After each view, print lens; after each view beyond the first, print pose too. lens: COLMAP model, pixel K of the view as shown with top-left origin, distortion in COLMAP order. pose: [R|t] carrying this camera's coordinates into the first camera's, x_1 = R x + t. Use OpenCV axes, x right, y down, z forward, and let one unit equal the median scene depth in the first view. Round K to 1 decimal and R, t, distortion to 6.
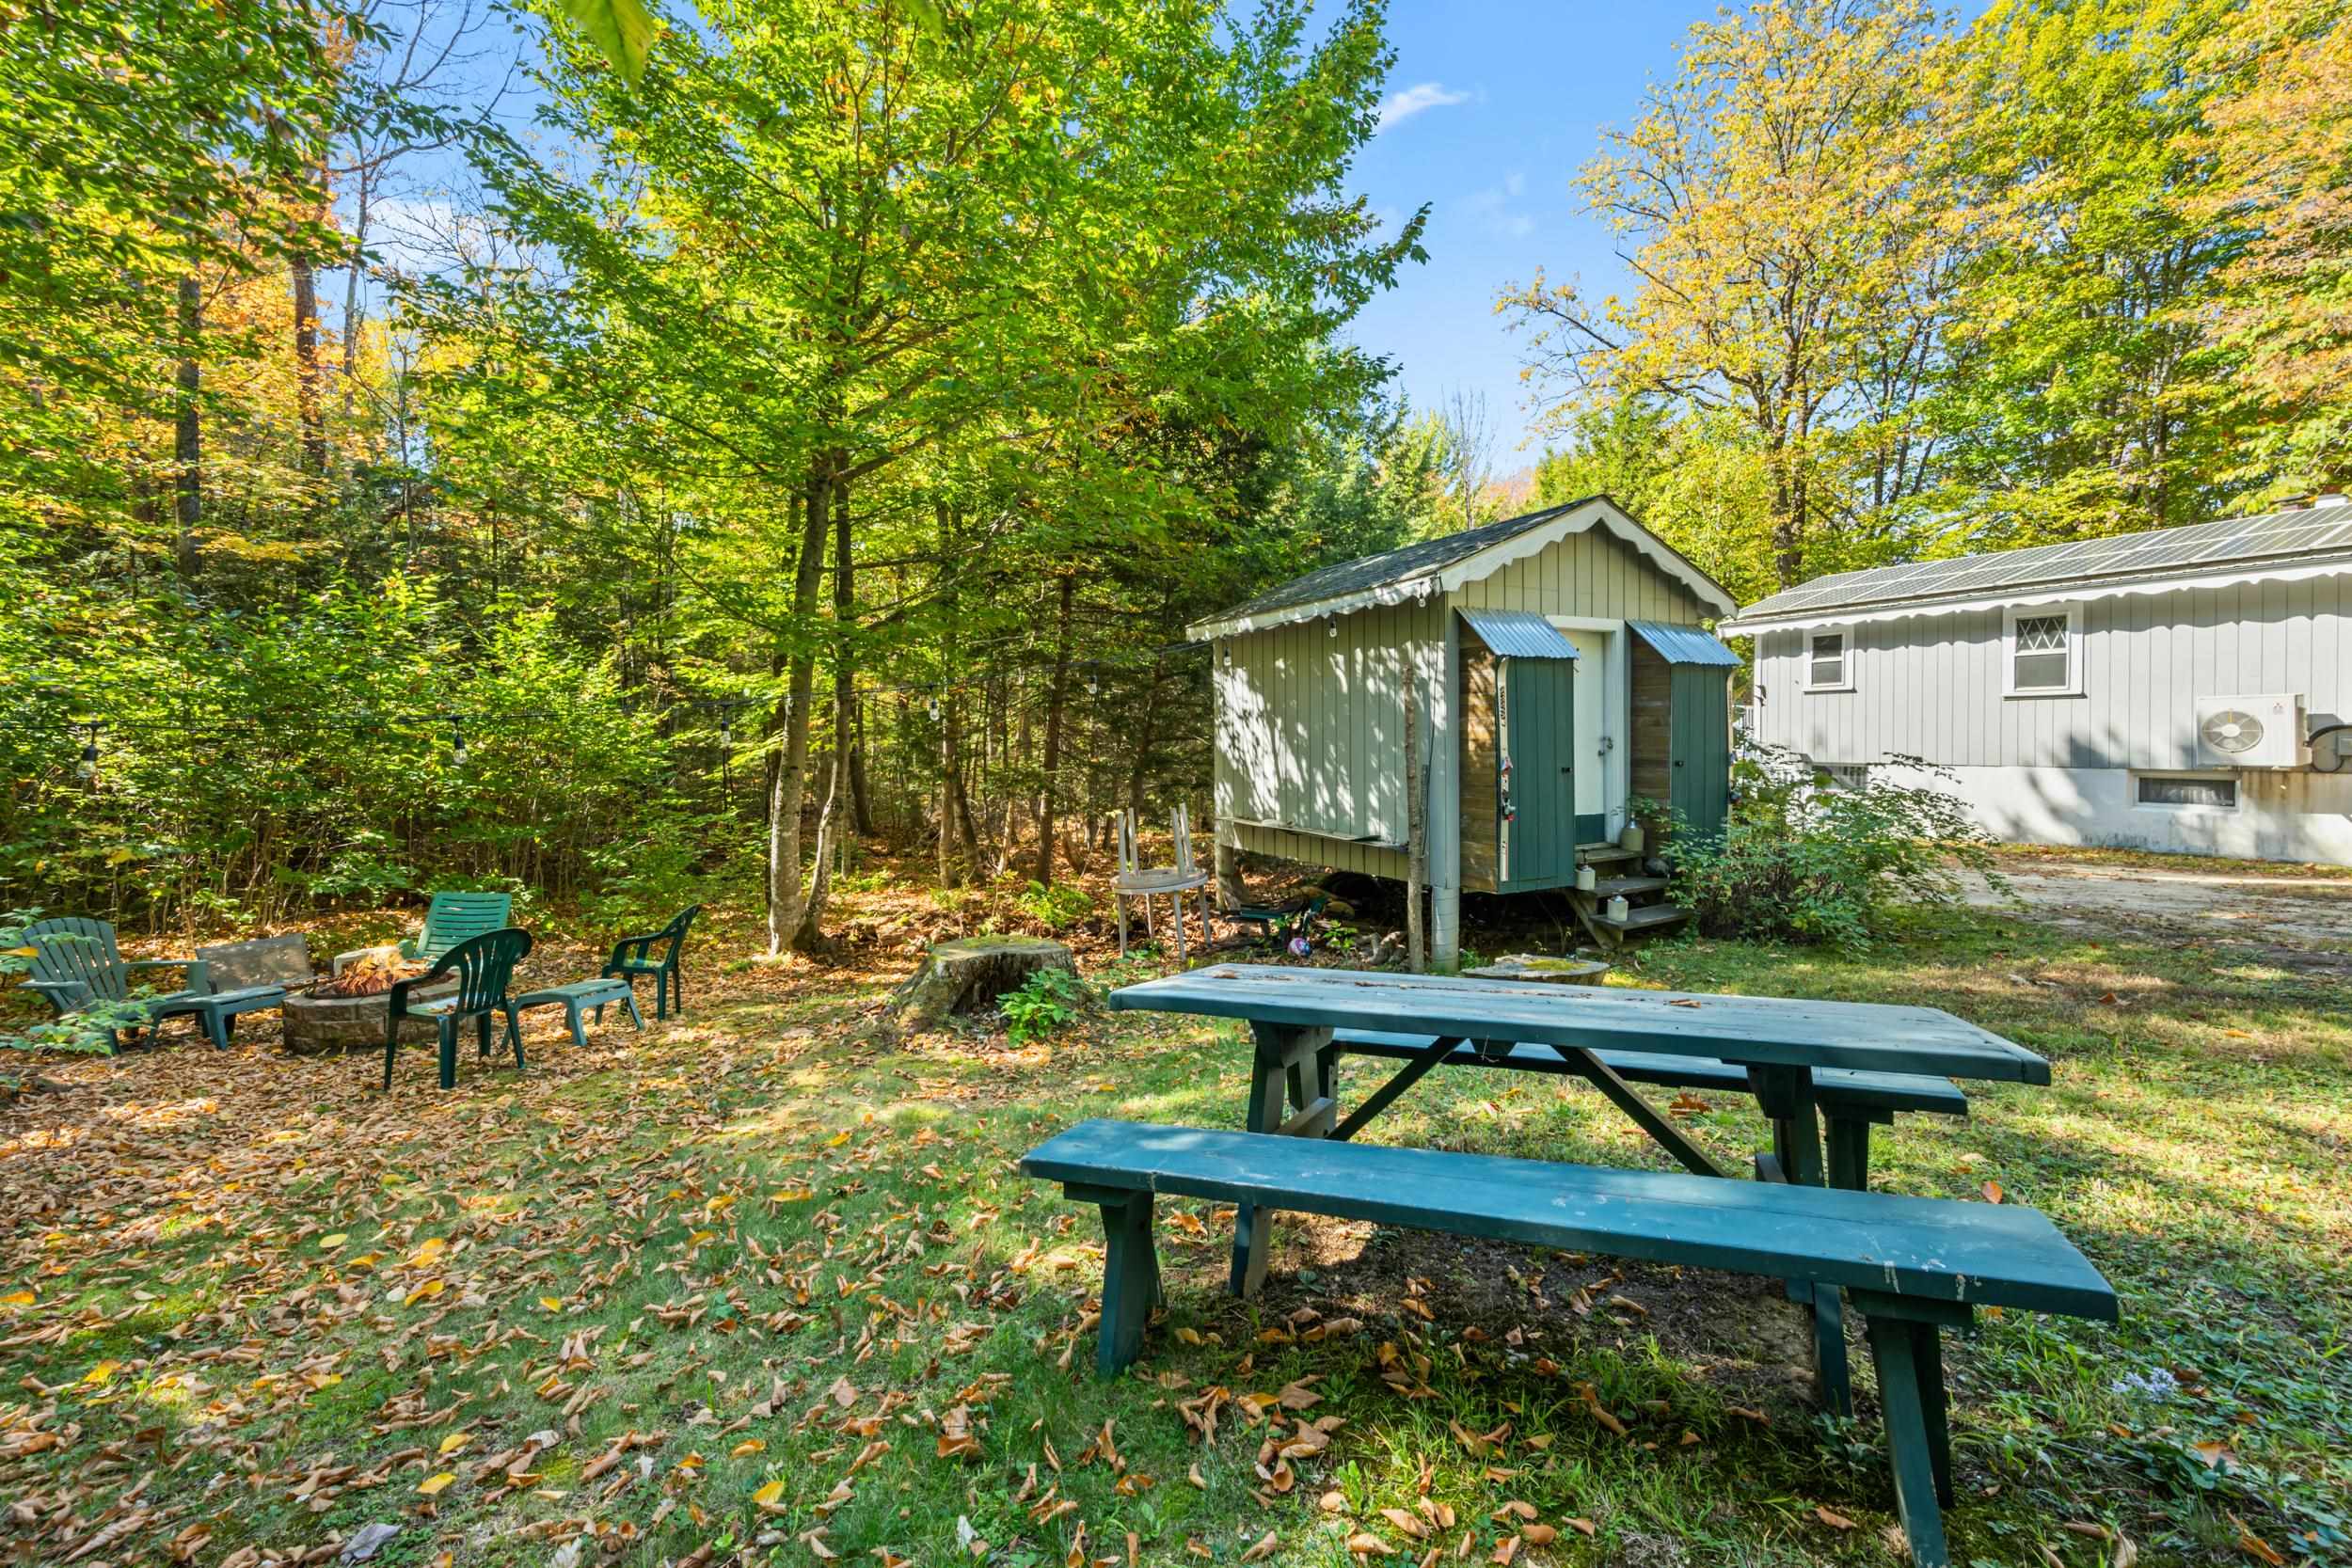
lens RADIAL K [[938.7, 0, 1189.9], [0, 938.7, 760.2], [0, 0, 1]] dist [0.000470, -0.000470]
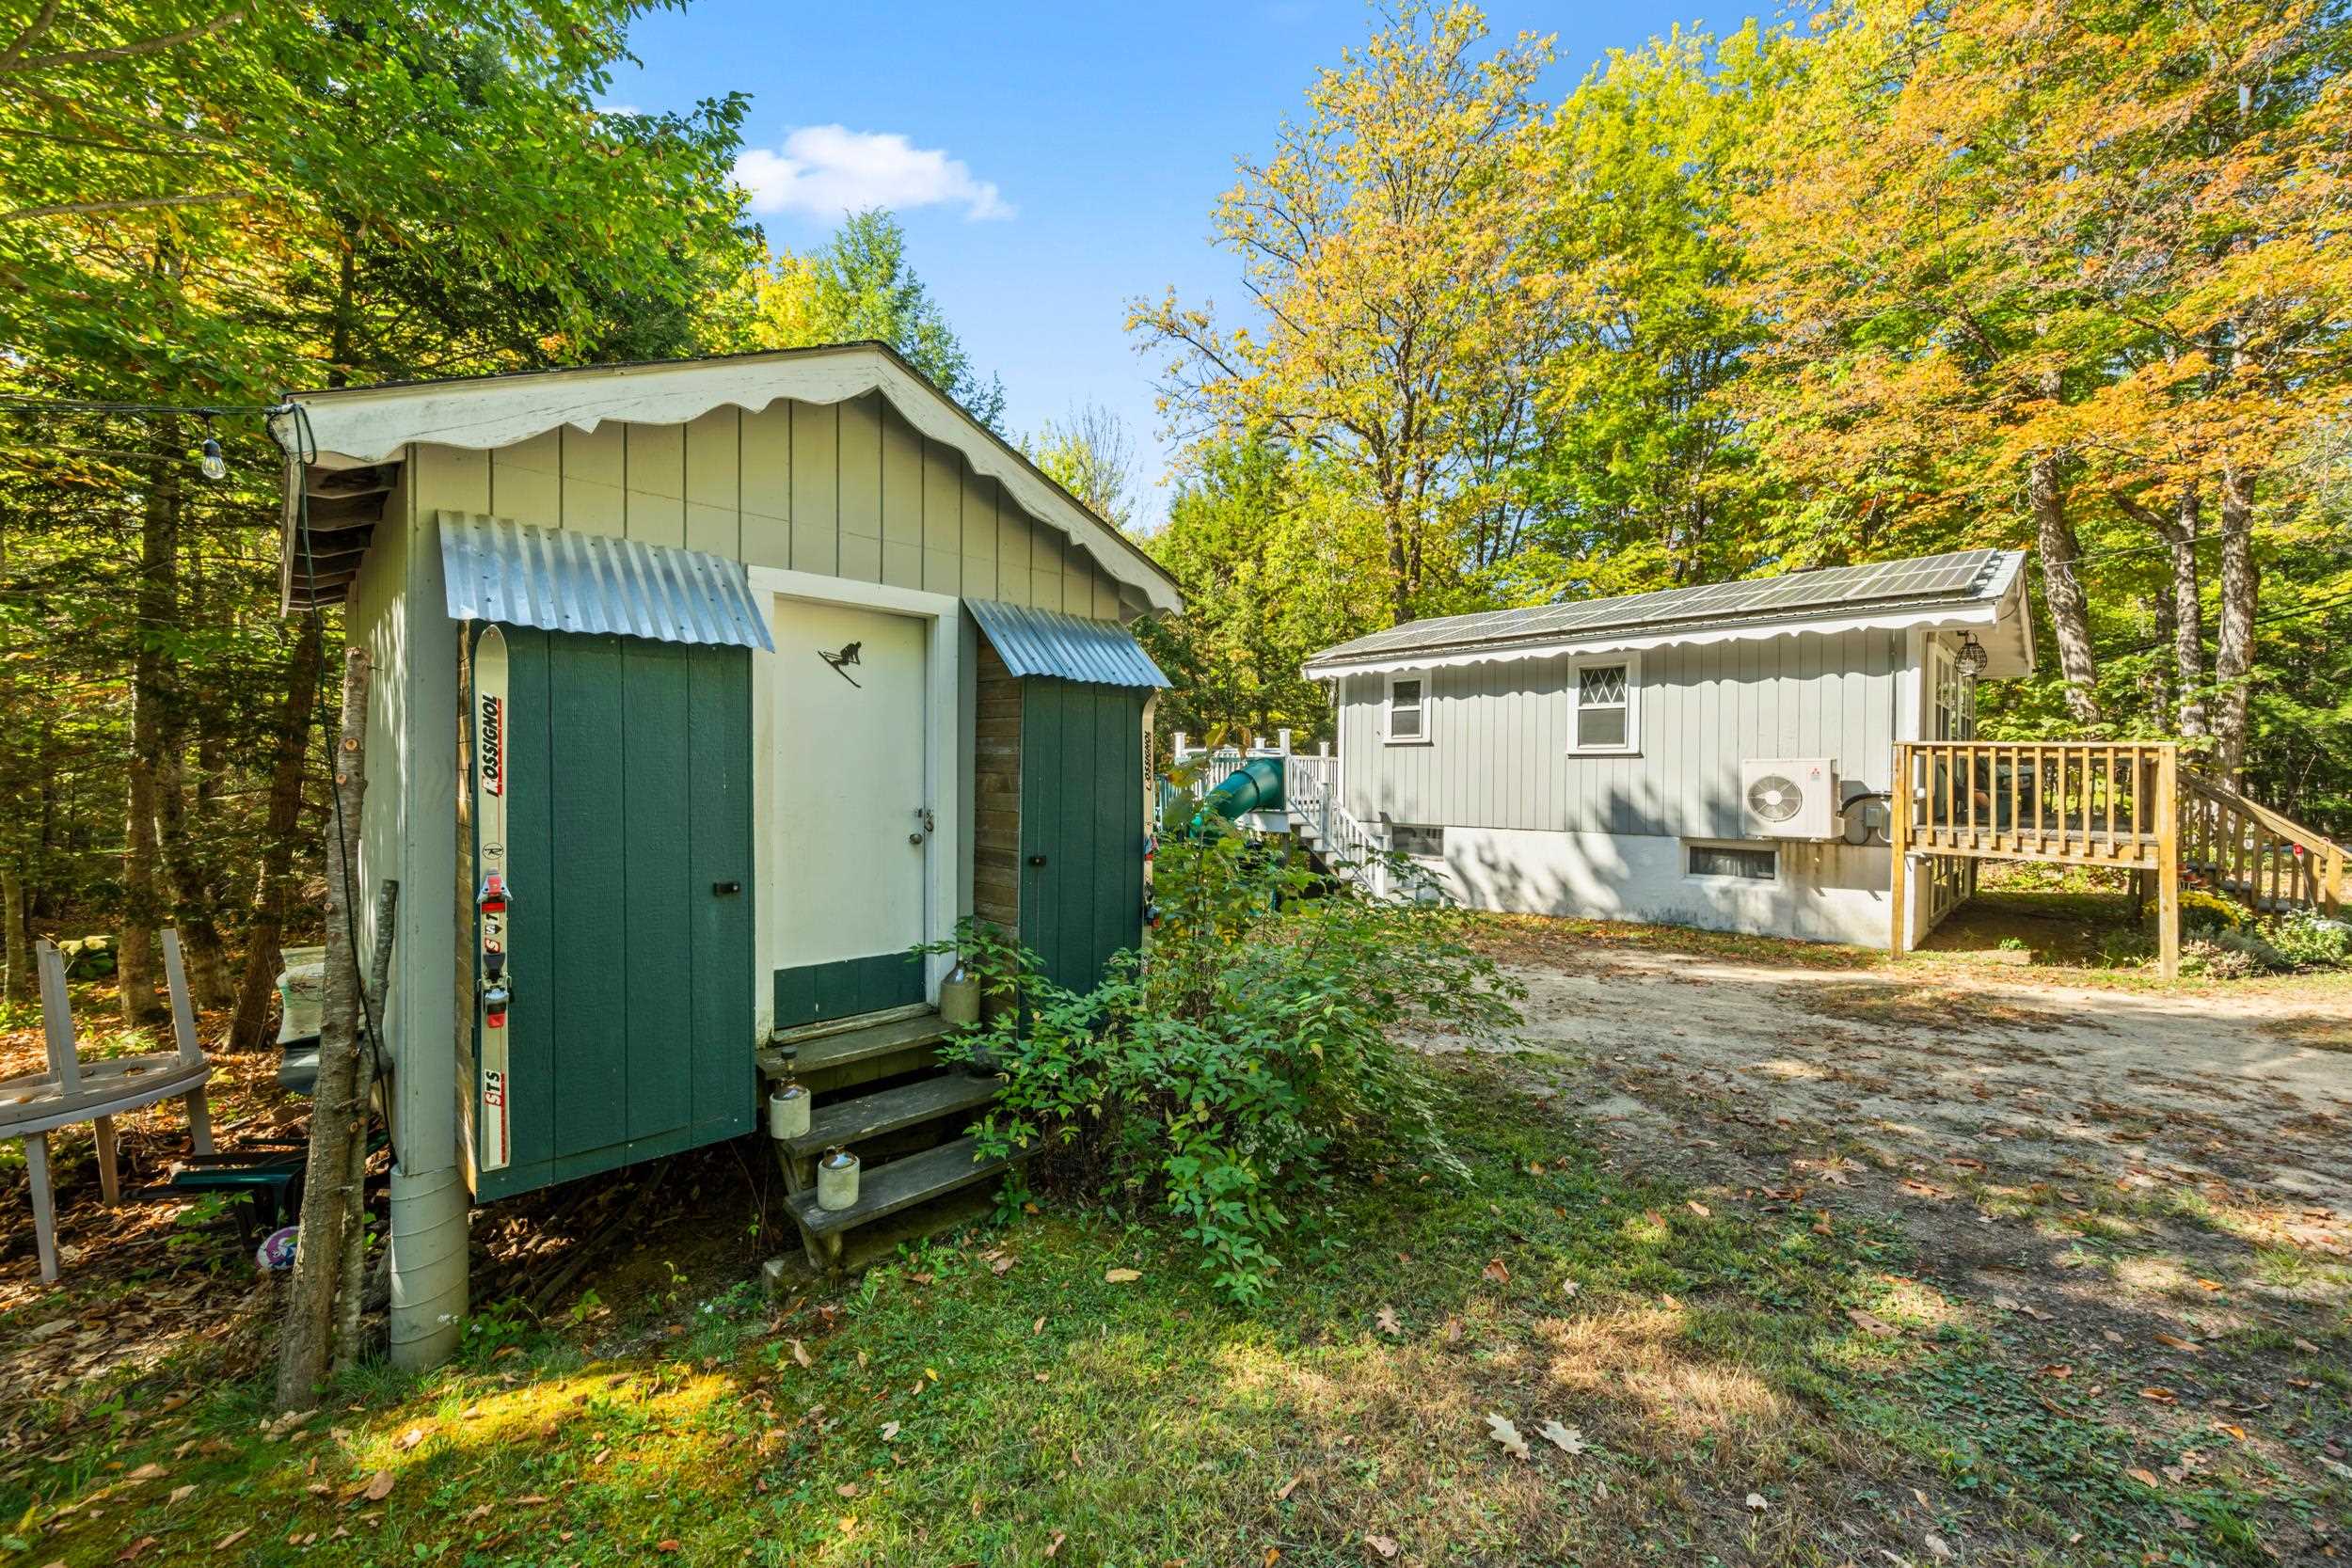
lens RADIAL K [[938.7, 0, 1159.3], [0, 938.7, 791.7], [0, 0, 1]] dist [0.000470, -0.000470]
pose [[0.959064, 0.012541, 0.282911, 0.213510], [-0.009220, 0.999872, -0.013066, -0.014986], [-0.283039, 0.009922, 0.959057, 0.224002]]
